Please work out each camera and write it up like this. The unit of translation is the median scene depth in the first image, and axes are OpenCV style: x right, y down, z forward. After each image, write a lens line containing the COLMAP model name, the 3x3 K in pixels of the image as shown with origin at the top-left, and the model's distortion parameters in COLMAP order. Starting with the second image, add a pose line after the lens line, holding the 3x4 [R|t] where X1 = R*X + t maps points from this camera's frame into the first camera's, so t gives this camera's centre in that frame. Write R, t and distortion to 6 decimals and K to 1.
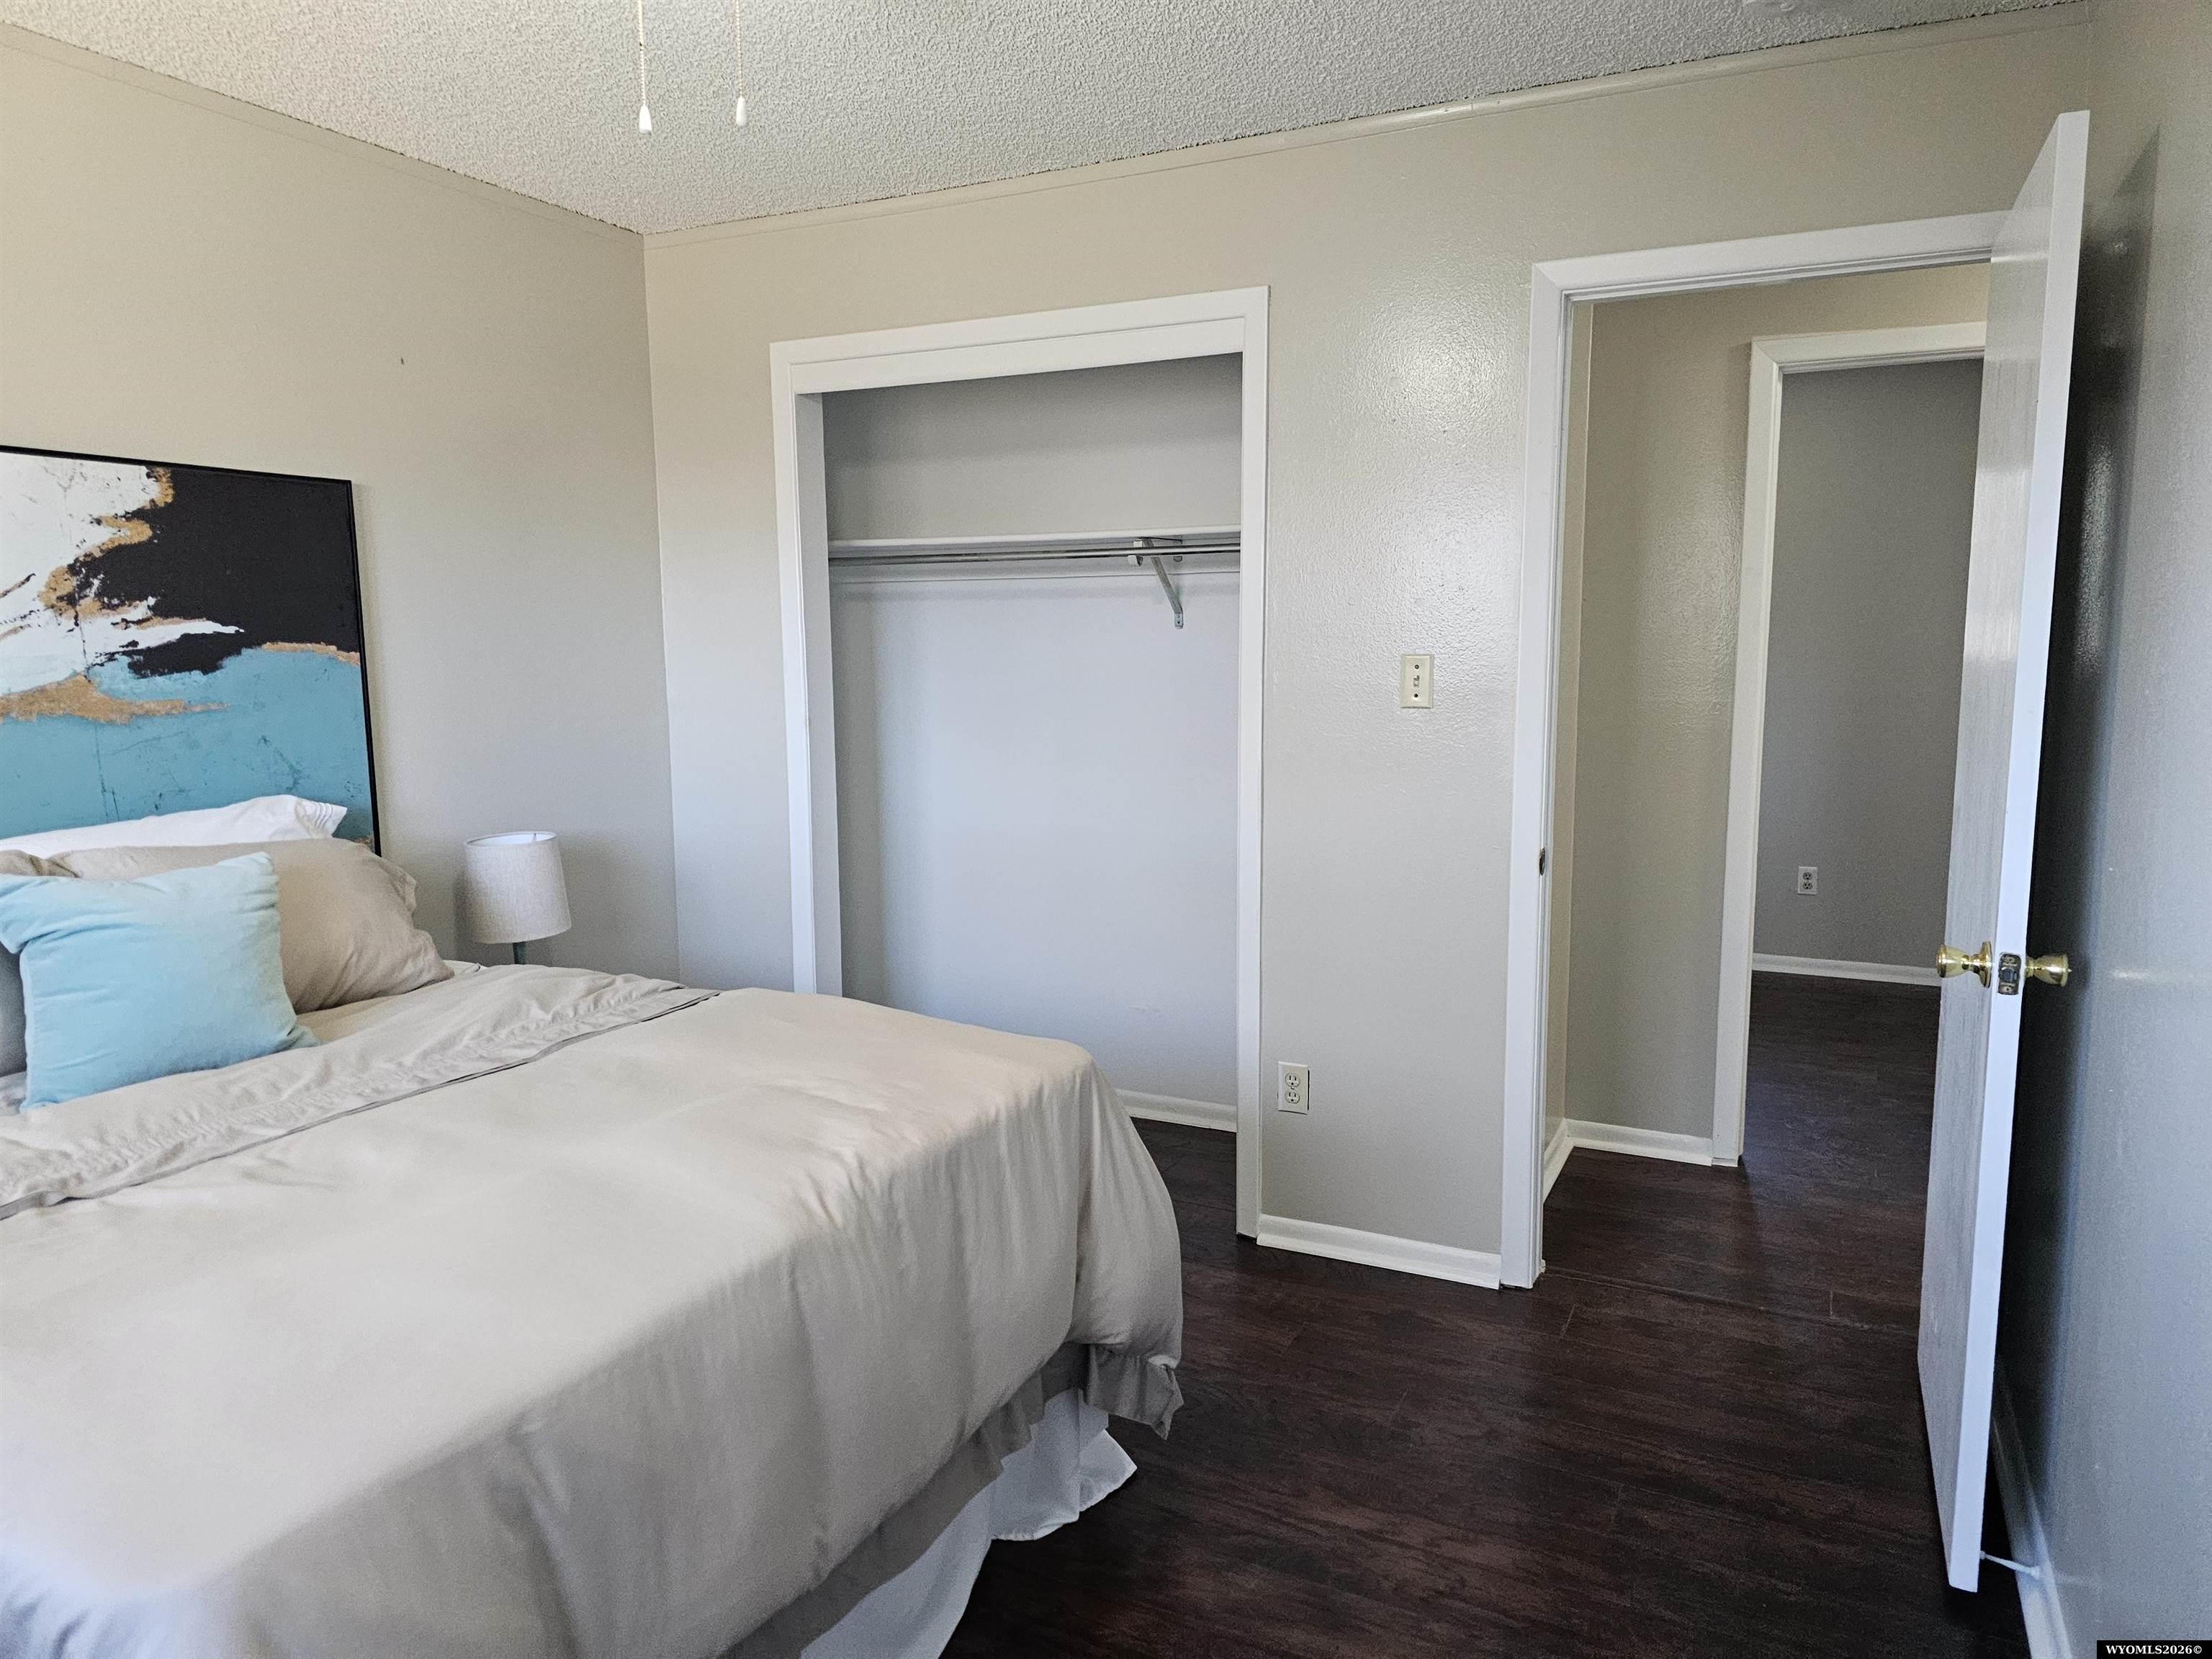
lens RADIAL K [[1483.8, 0, 1097.2], [0, 1483.8, 828.5], [0, 0, 1]] dist [-0.004726, -0.004240]
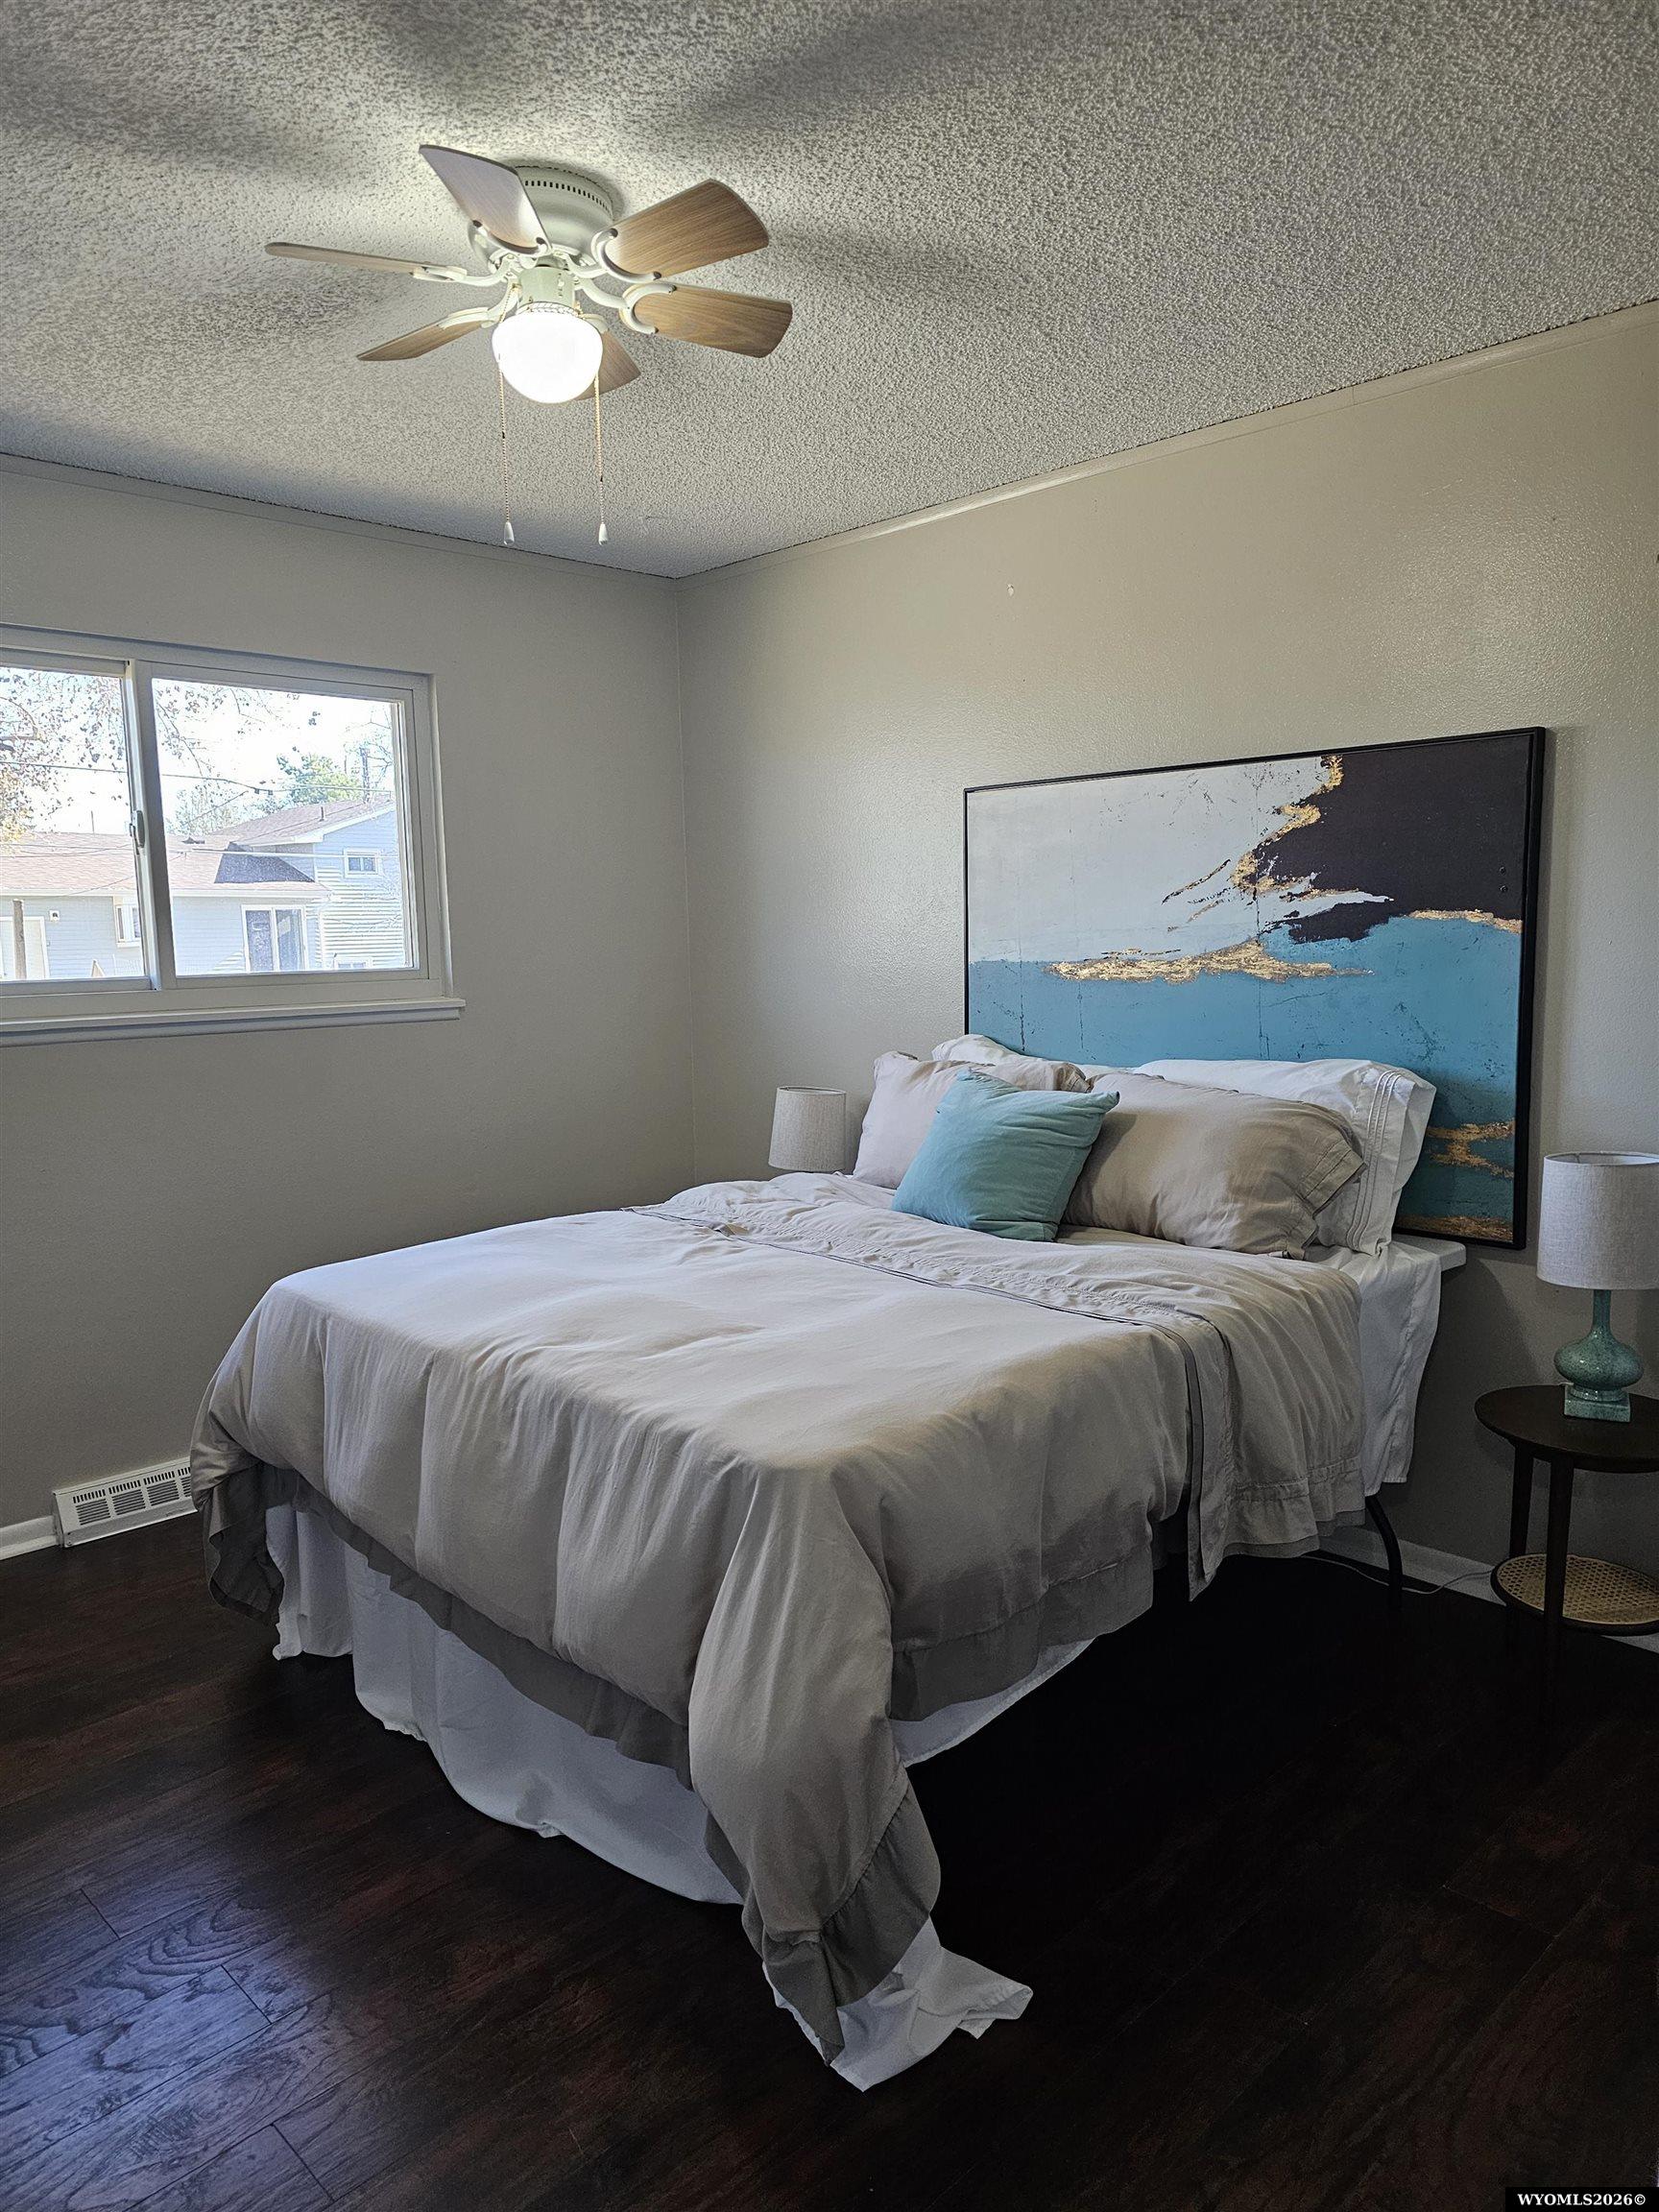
lens RADIAL K [[1483.8, 0, 816.1], [0, 1483.8, 1119.2], [0, 0, 1]] dist [-0.004726, -0.004240]
pose [[-0.337768, 0.133980, -0.931645, 0.584761], [-0.095787, 0.979785, 0.175631, -0.135938], [0.936343, 0.148562, -0.318106, 1.047041]]
